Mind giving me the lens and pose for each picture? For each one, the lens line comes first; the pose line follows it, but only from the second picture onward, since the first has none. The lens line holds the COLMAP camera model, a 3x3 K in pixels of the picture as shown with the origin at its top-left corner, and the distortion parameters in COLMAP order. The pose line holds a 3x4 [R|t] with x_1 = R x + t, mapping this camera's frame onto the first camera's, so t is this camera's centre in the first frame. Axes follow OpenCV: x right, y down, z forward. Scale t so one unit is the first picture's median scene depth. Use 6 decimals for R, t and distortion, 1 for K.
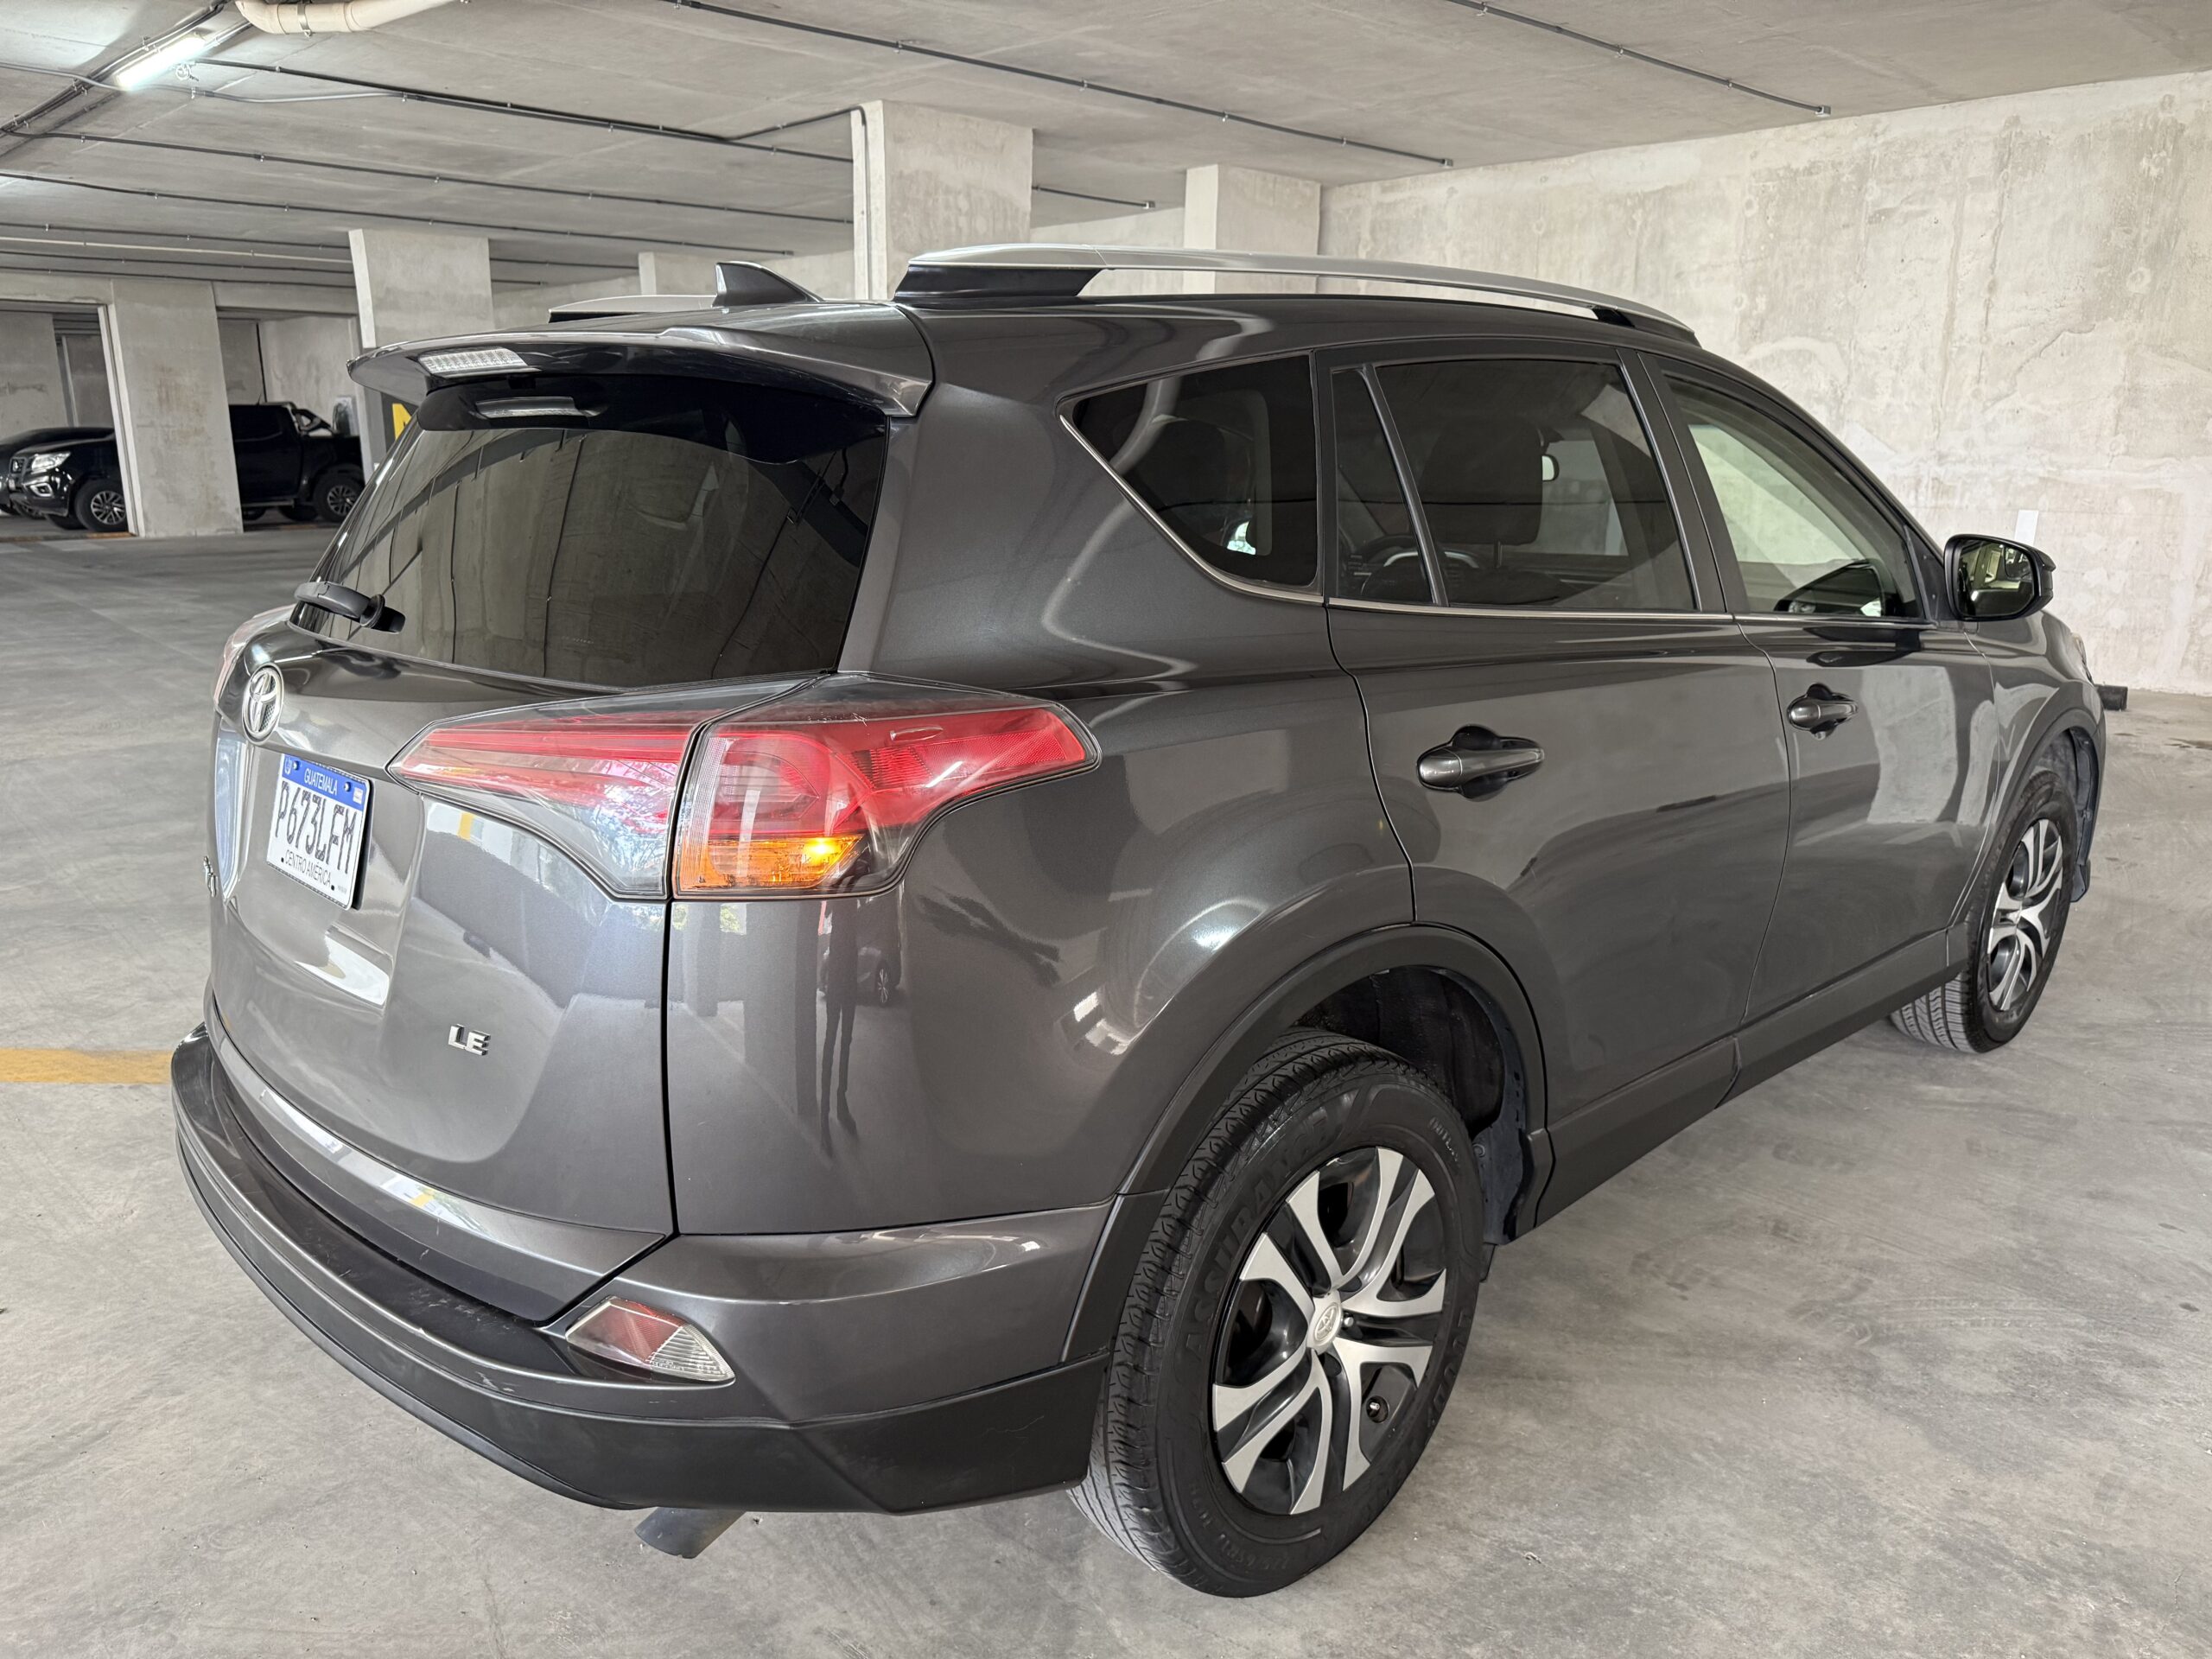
lens RADIAL K [[1571.8, 0, 1096.1], [0, 1571.8, 827.5], [0, 0, 1]] dist [0.013382, -0.020534]
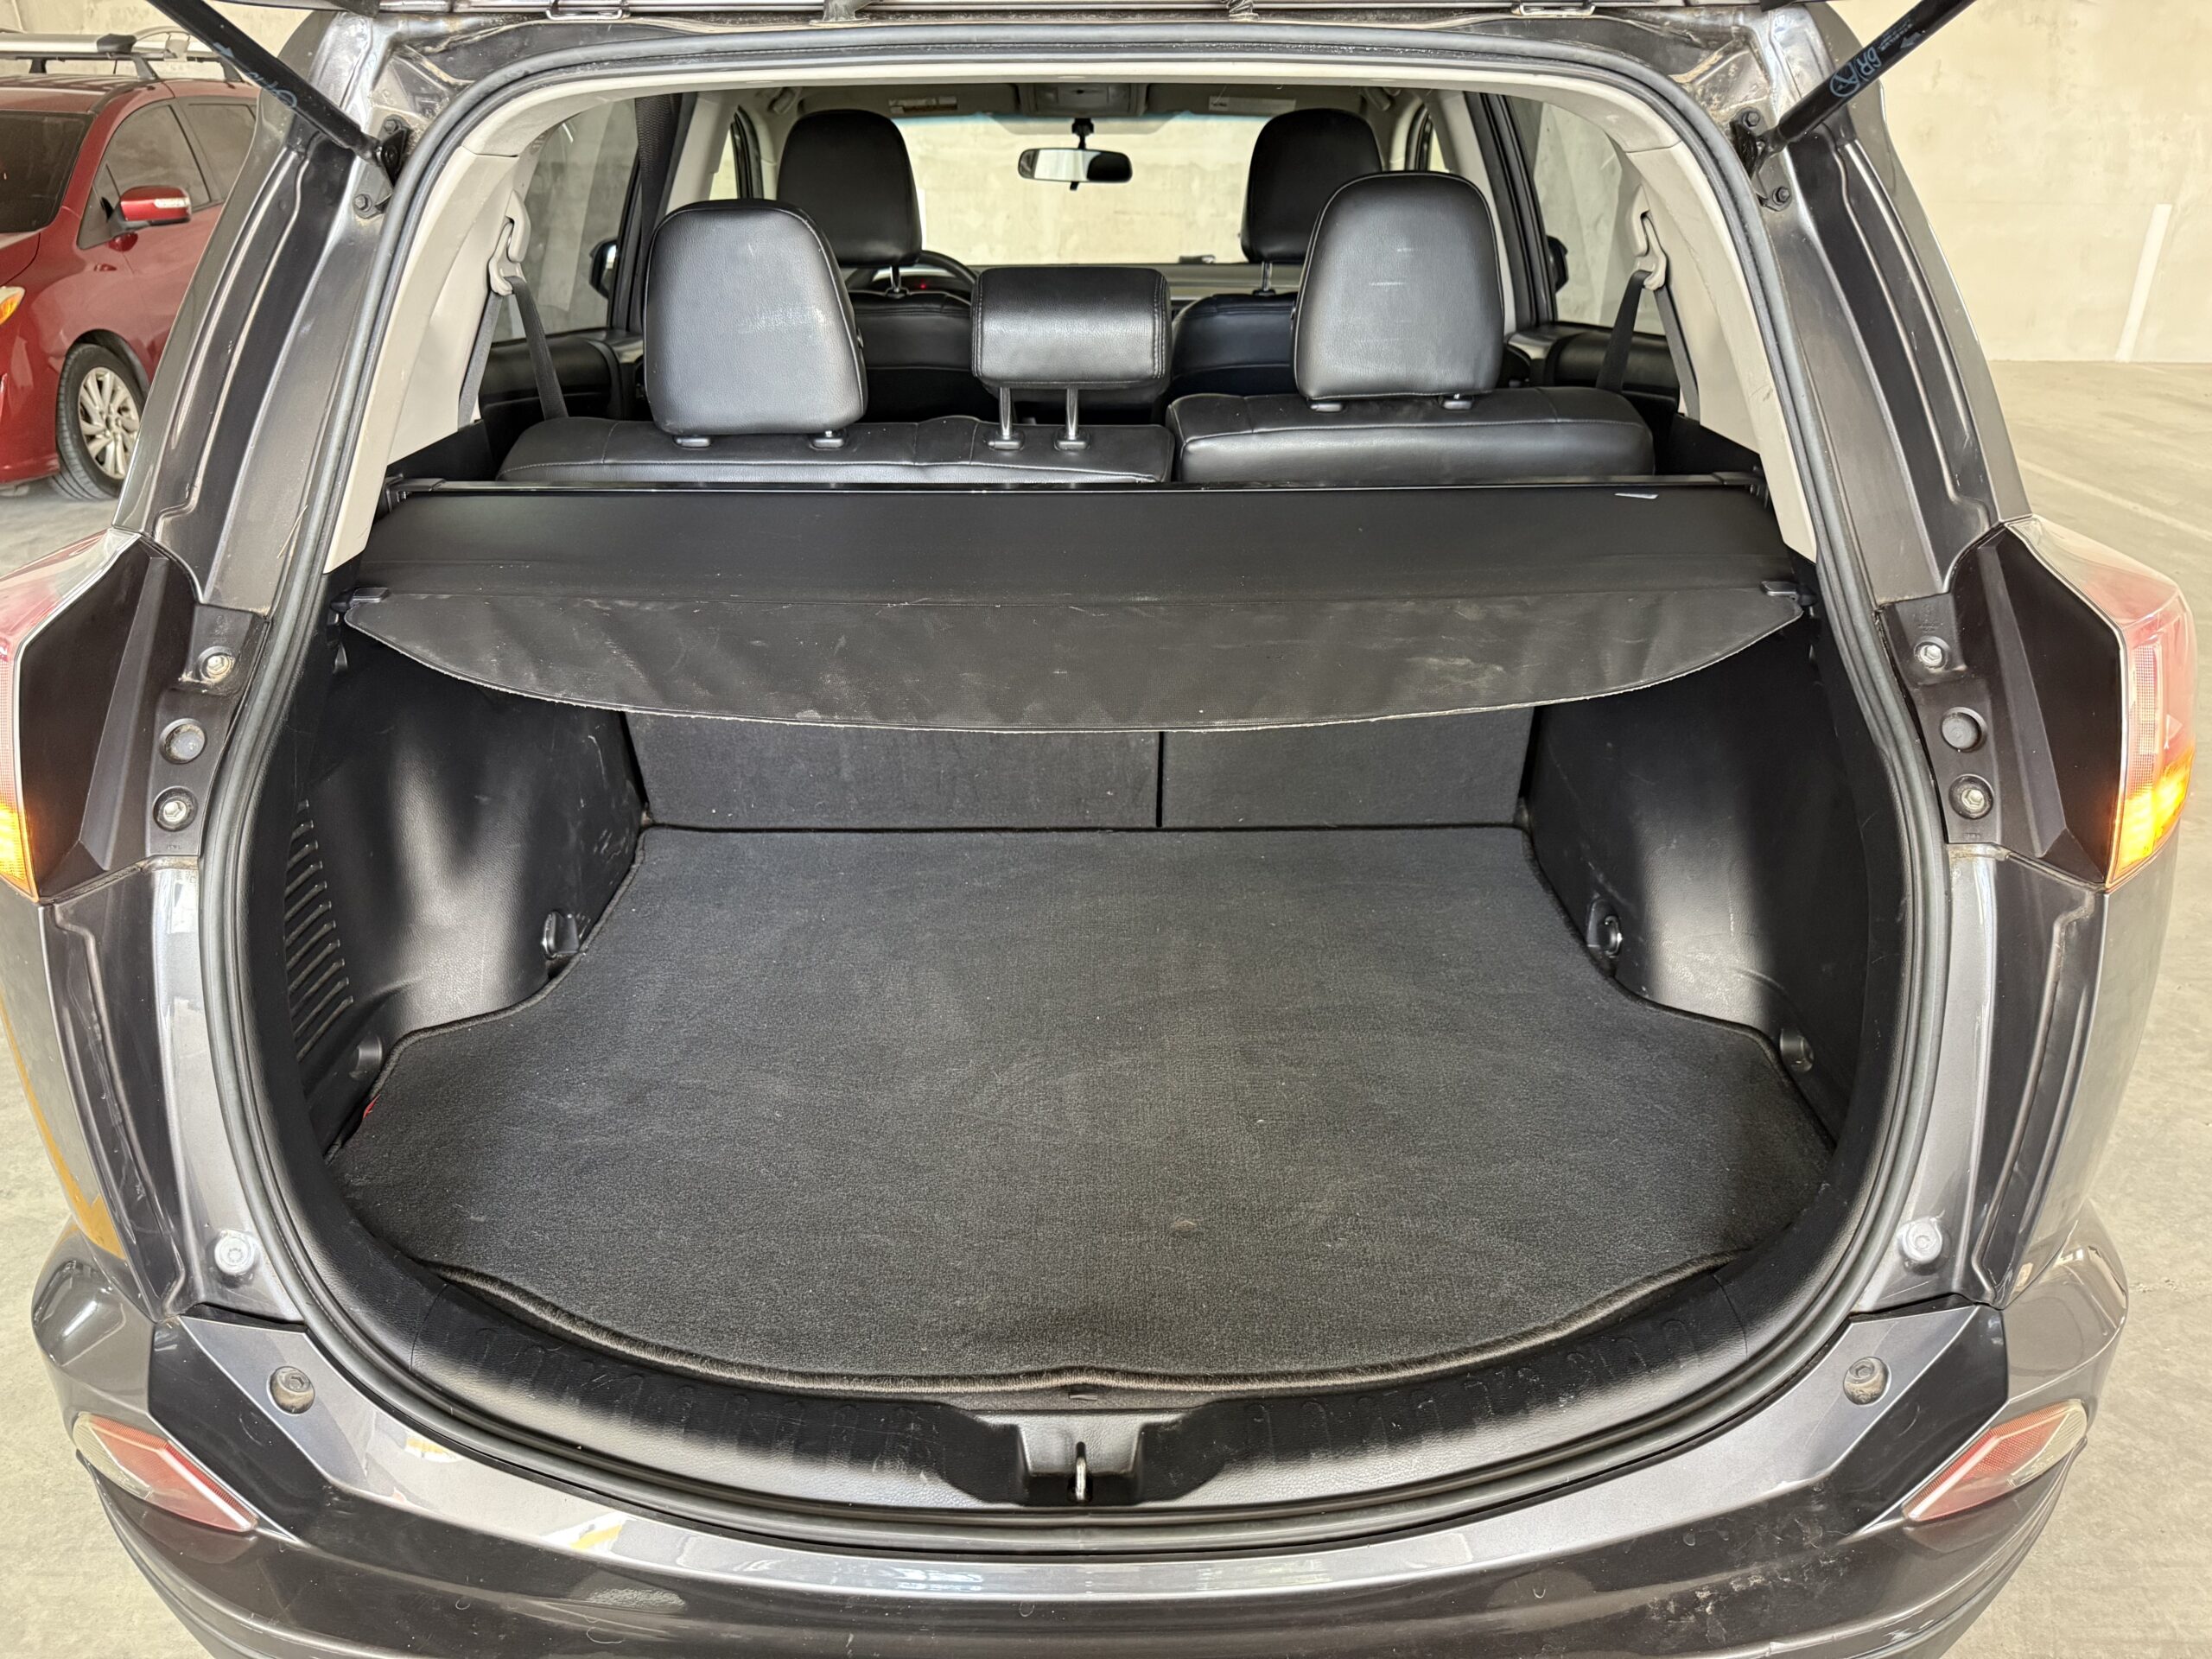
lens RADIAL K [[1571.8, 0, 1106.0], [0, 1571.8, 846.2], [0, 0, 1]] dist [0.013382, -0.020534]
pose [[0.682056, -0.309969, 0.662359, -0.158130], [0.175739, 0.948659, 0.262985, -0.035631], [-0.709870, -0.062968, 0.701512, 0.127402]]
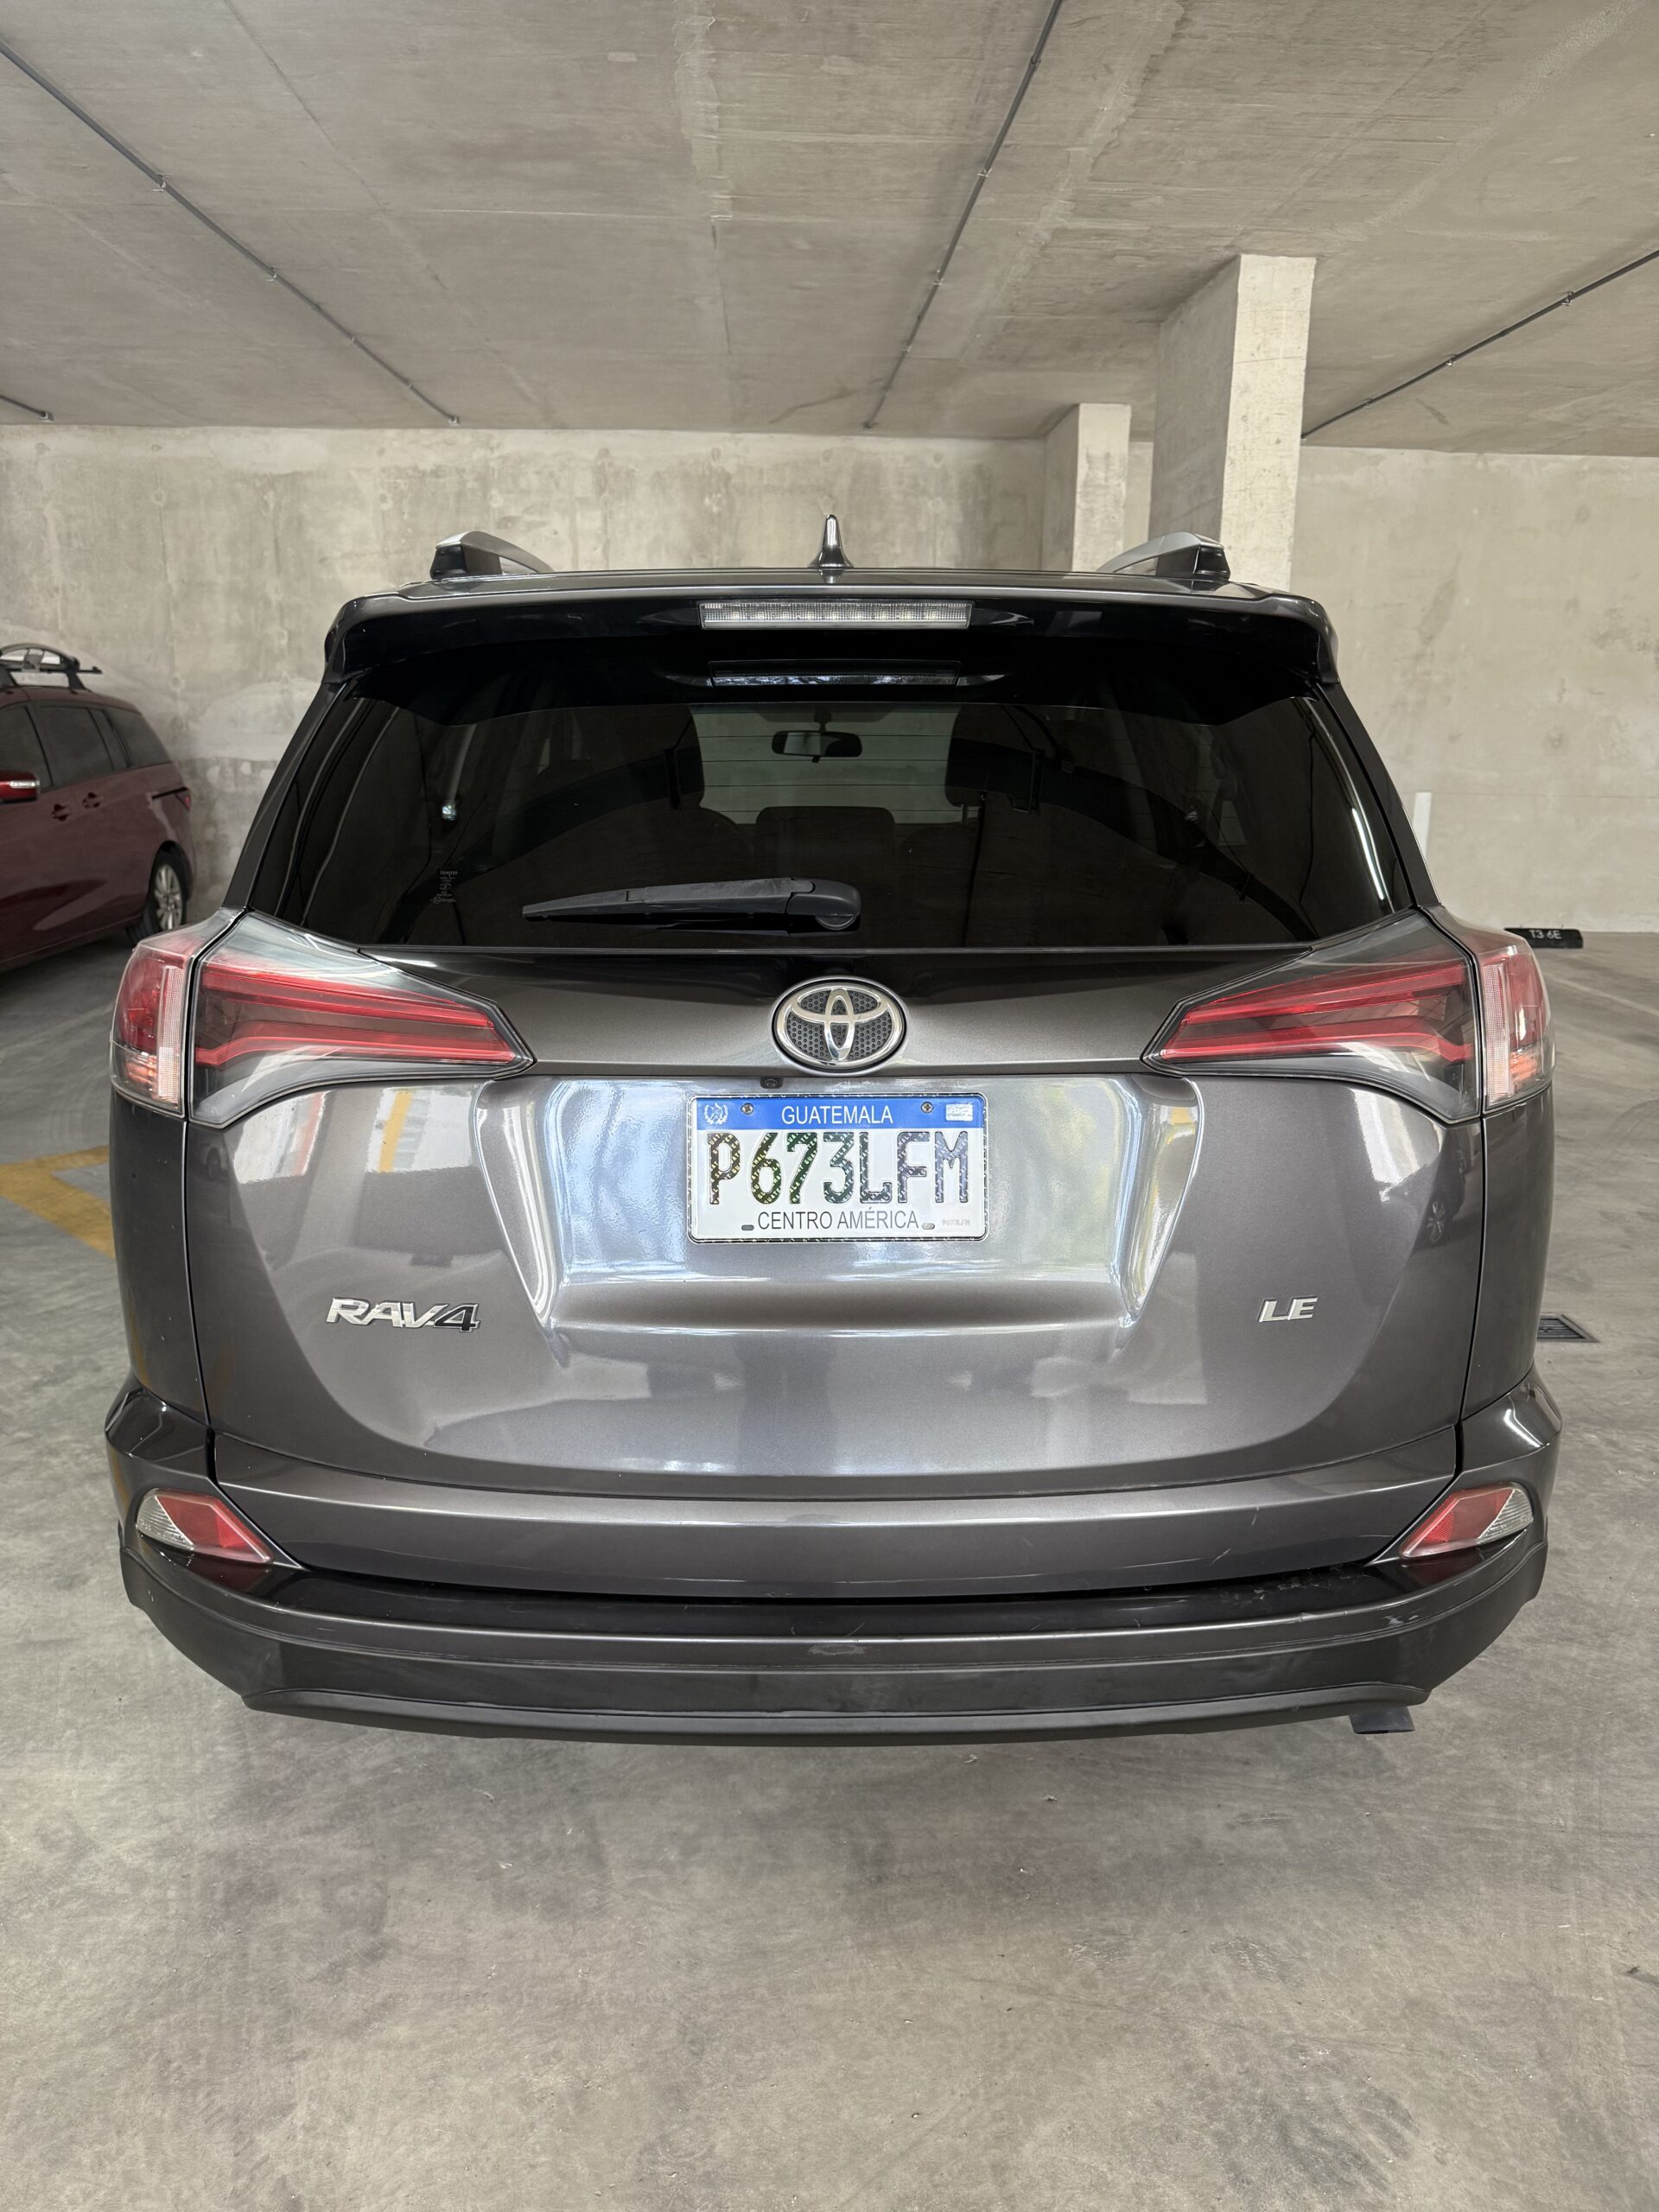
lens RADIAL K [[1571.8, 0, 831.8], [0, 1571.8, 1108.1], [0, 0, 1]] dist [0.013382, -0.020534]
pose [[0.682074, -0.169273, 0.711423, -0.211960], [0.171246, 0.982763, 0.069653, -0.017662], [-0.710950, 0.074320, 0.699304, 0.084402]]
